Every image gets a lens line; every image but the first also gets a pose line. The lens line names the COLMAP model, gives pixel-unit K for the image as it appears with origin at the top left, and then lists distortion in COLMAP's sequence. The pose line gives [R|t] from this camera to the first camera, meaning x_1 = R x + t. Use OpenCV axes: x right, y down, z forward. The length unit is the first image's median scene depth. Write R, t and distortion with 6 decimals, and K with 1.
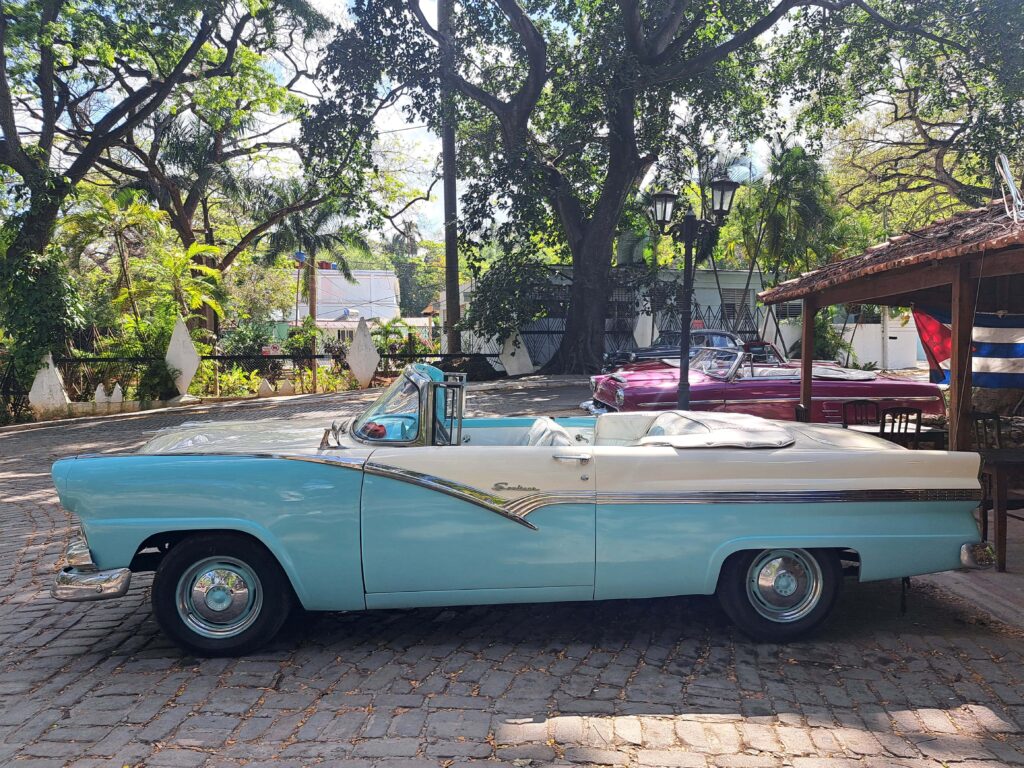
lens RADIAL K [[718.1, 0, 513.1], [0, 718.1, 383.3], [0, 0, 1]] dist [-0.006544, -0.002072]
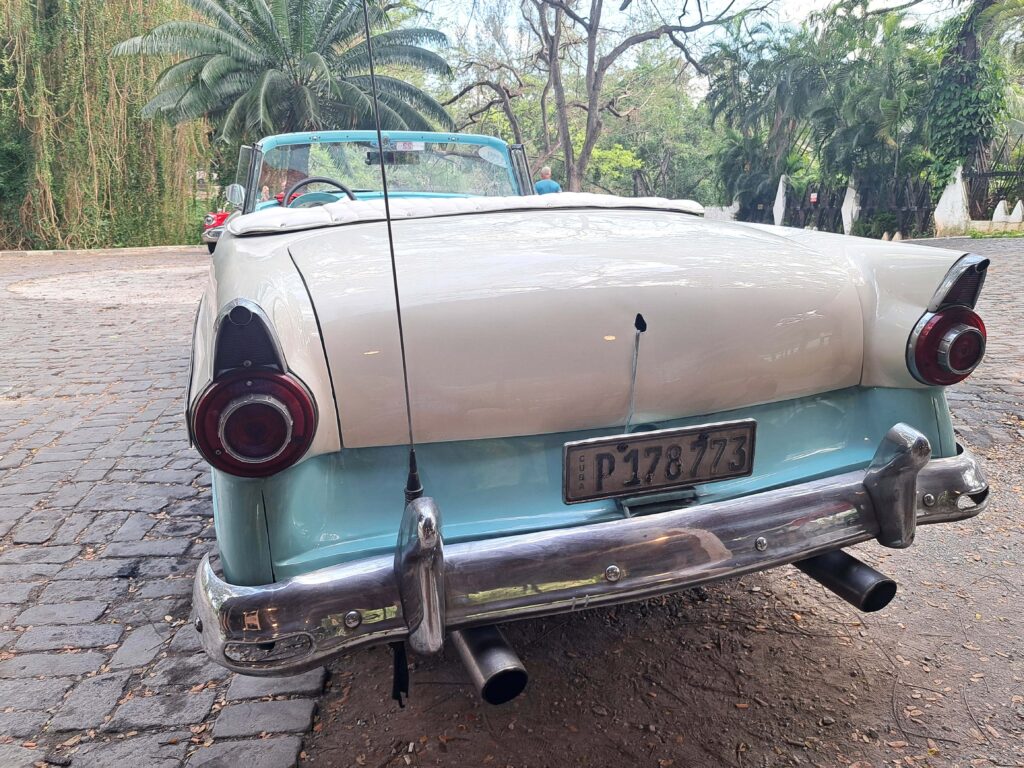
lens RADIAL K [[718.1, 0, 513.6], [0, 718.1, 383.3], [0, 0, 1]] dist [-0.006544, -0.002072]
pose [[0.329039, 0.260156, -0.907773, 0.101620], [-0.034127, 0.963950, 0.263886, 0.004961], [0.943699, -0.055849, 0.326056, 0.108342]]
